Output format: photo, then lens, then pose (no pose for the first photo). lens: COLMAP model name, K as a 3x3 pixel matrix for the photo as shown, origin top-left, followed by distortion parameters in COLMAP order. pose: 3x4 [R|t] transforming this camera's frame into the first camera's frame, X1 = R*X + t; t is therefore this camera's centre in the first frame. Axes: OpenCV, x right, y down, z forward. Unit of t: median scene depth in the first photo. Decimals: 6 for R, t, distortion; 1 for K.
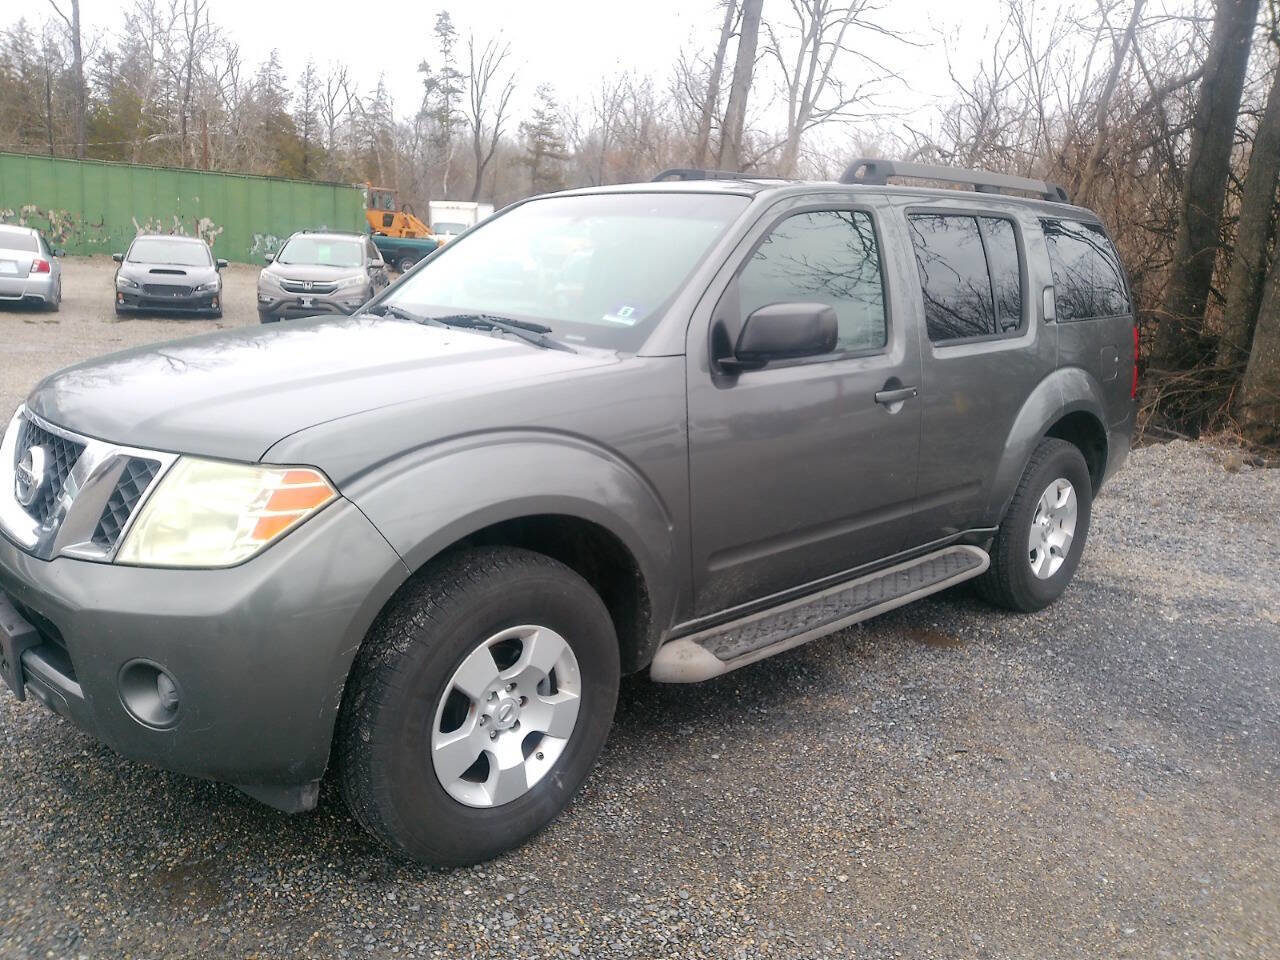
lens RADIAL K [[979.6, 0, 642.3], [0, 979.6, 478.3], [0, 0, 1]] dist [0.084495, -0.129602]
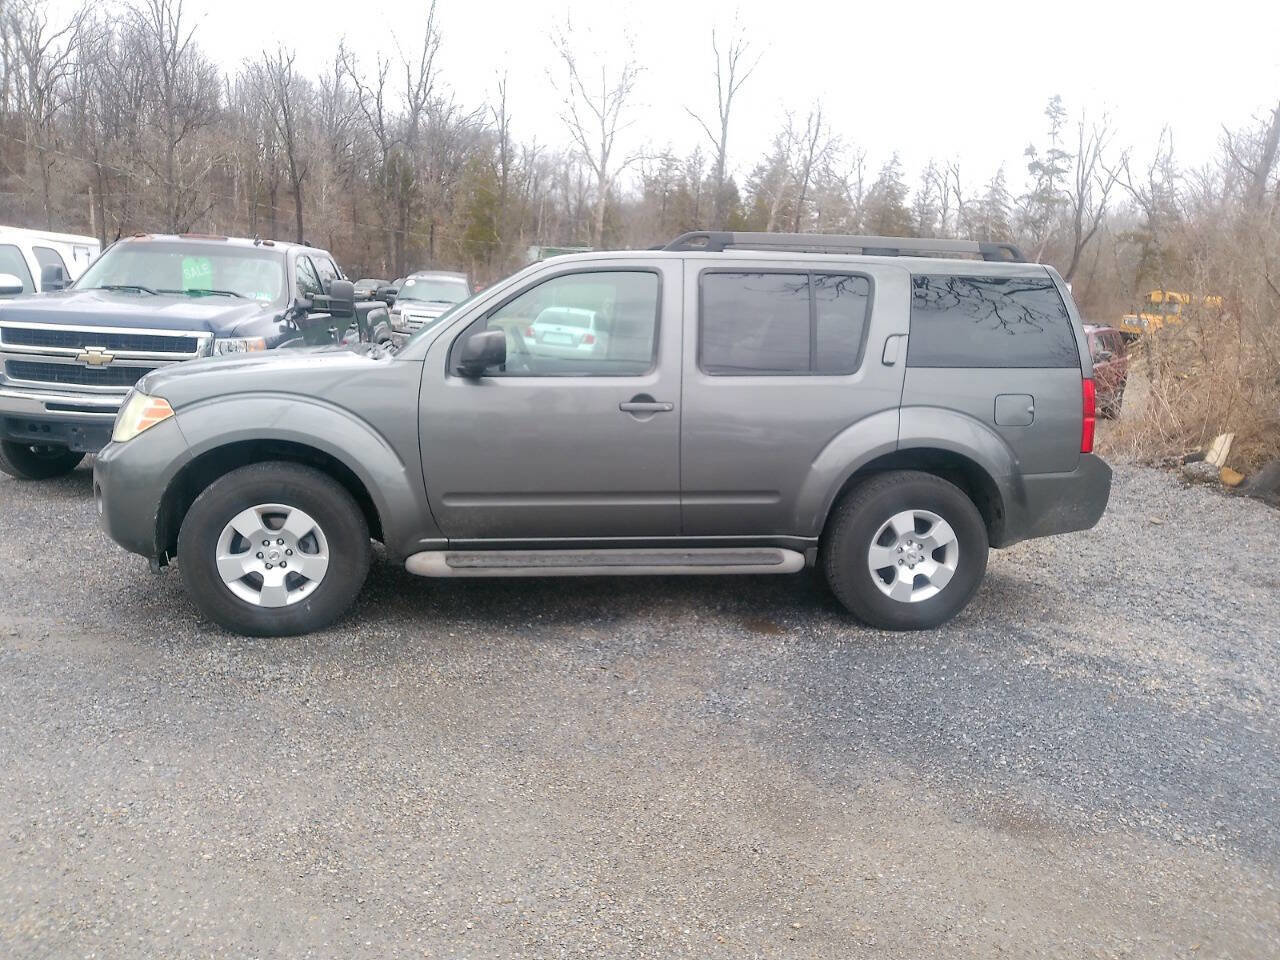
lens RADIAL K [[979.6, 0, 642.3], [0, 979.6, 478.3], [0, 0, 1]] dist [0.084495, -0.129602]
pose [[0.828608, 0.086057, -0.553175, 0.549091], [-0.130815, 0.990523, -0.041854, 0.036621], [0.544331, 0.107044, 0.832013, -0.048509]]
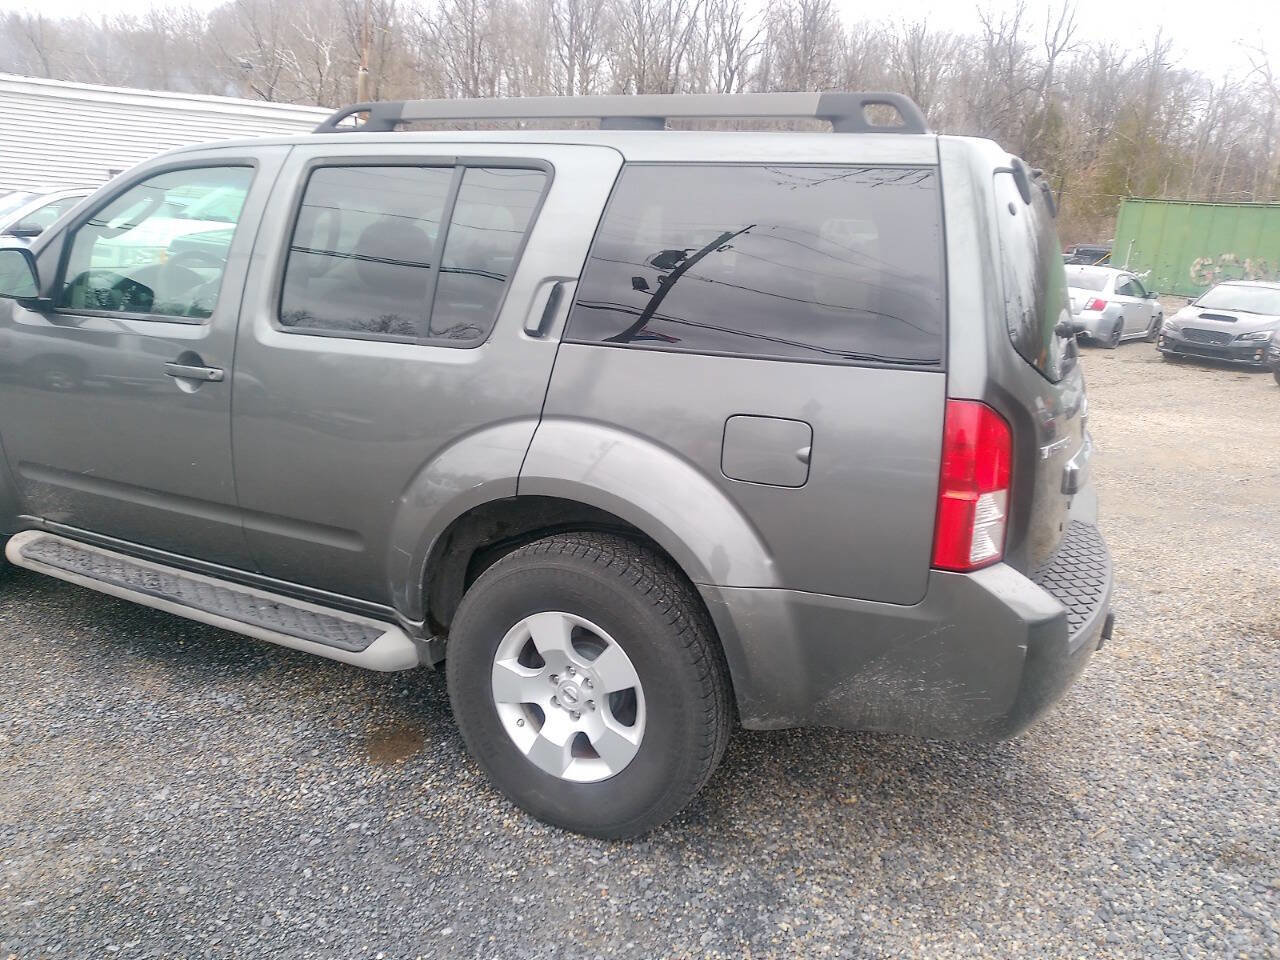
lens RADIAL K [[970.4, 0, 640.0], [0, 970.4, 480.0], [0, 0, 1]] dist [0.092869, -0.142702]
pose [[0.336458, 0.201761, -0.919831, 0.672106], [-0.250615, 0.960737, 0.119063, -0.108465], [0.907738, 0.190463, 0.373812, 0.583370]]
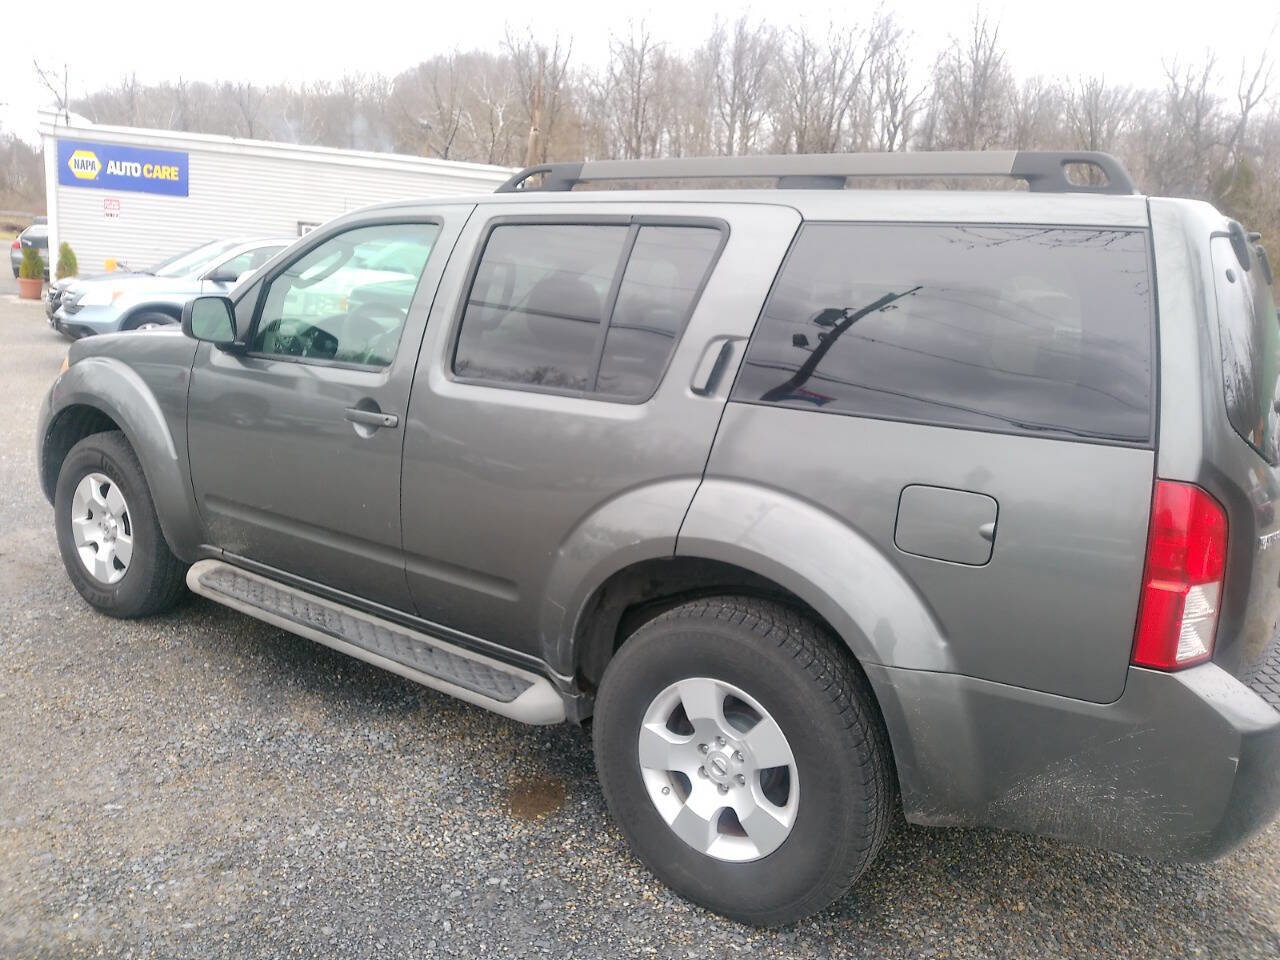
lens RADIAL K [[979.6, 0, 642.3], [0, 979.6, 478.3], [0, 0, 1]] dist [0.084495, -0.129602]
pose [[0.193360, 0.163093, -0.967477, 0.662650], [-0.281142, 0.953946, 0.104623, -0.109235], [0.939985, 0.251769, 0.230307, 0.577262]]
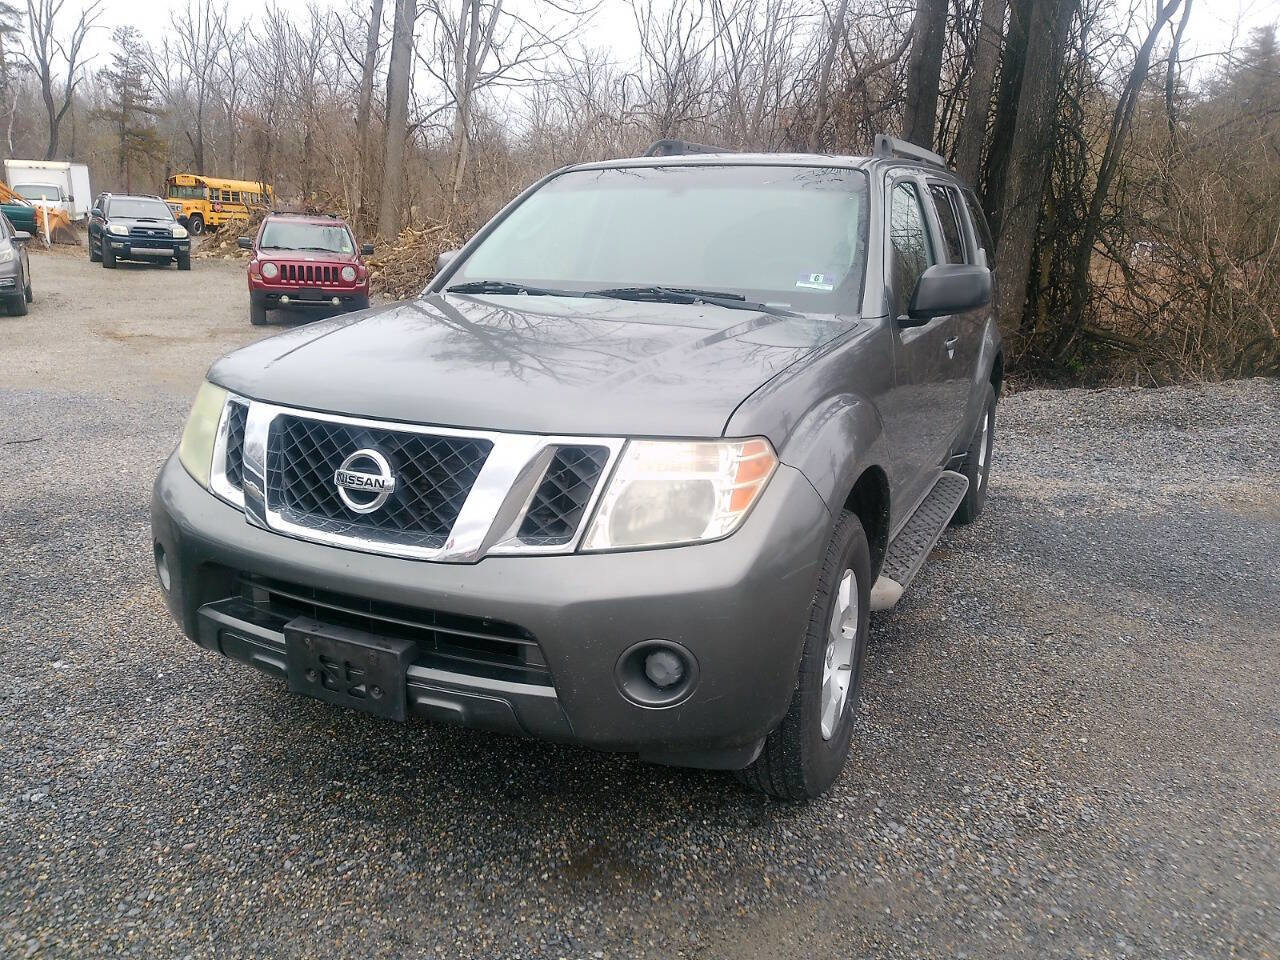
lens RADIAL K [[975.2, 0, 643.1], [0, 975.2, 477.1], [0, 0, 1]] dist [0.103641, -0.157828]
pose [[0.931652, -0.104978, 0.347856, -0.277919], [0.093095, 0.994363, 0.050751, -0.011531], [-0.351223, -0.014899, 0.936173, 0.024143]]
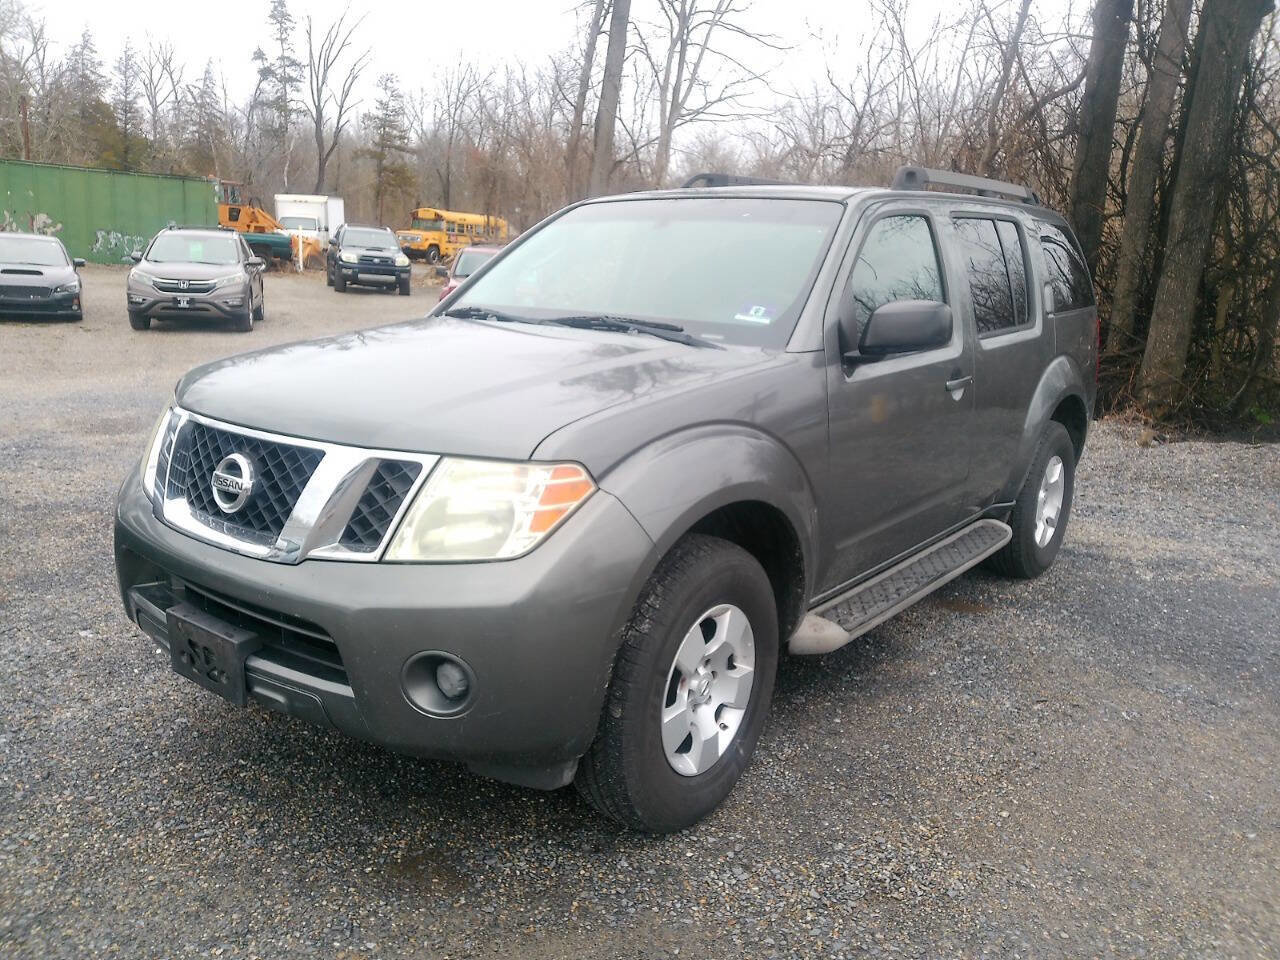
lens RADIAL K [[979.6, 0, 642.3], [0, 979.6, 478.3], [0, 0, 1]] dist [0.084495, -0.129602]
pose [[0.988577, -0.037240, 0.146042, -0.142209], [0.036595, 0.999305, 0.007101, 0.000225], [-0.146205, -0.001676, 0.989253, -0.020417]]
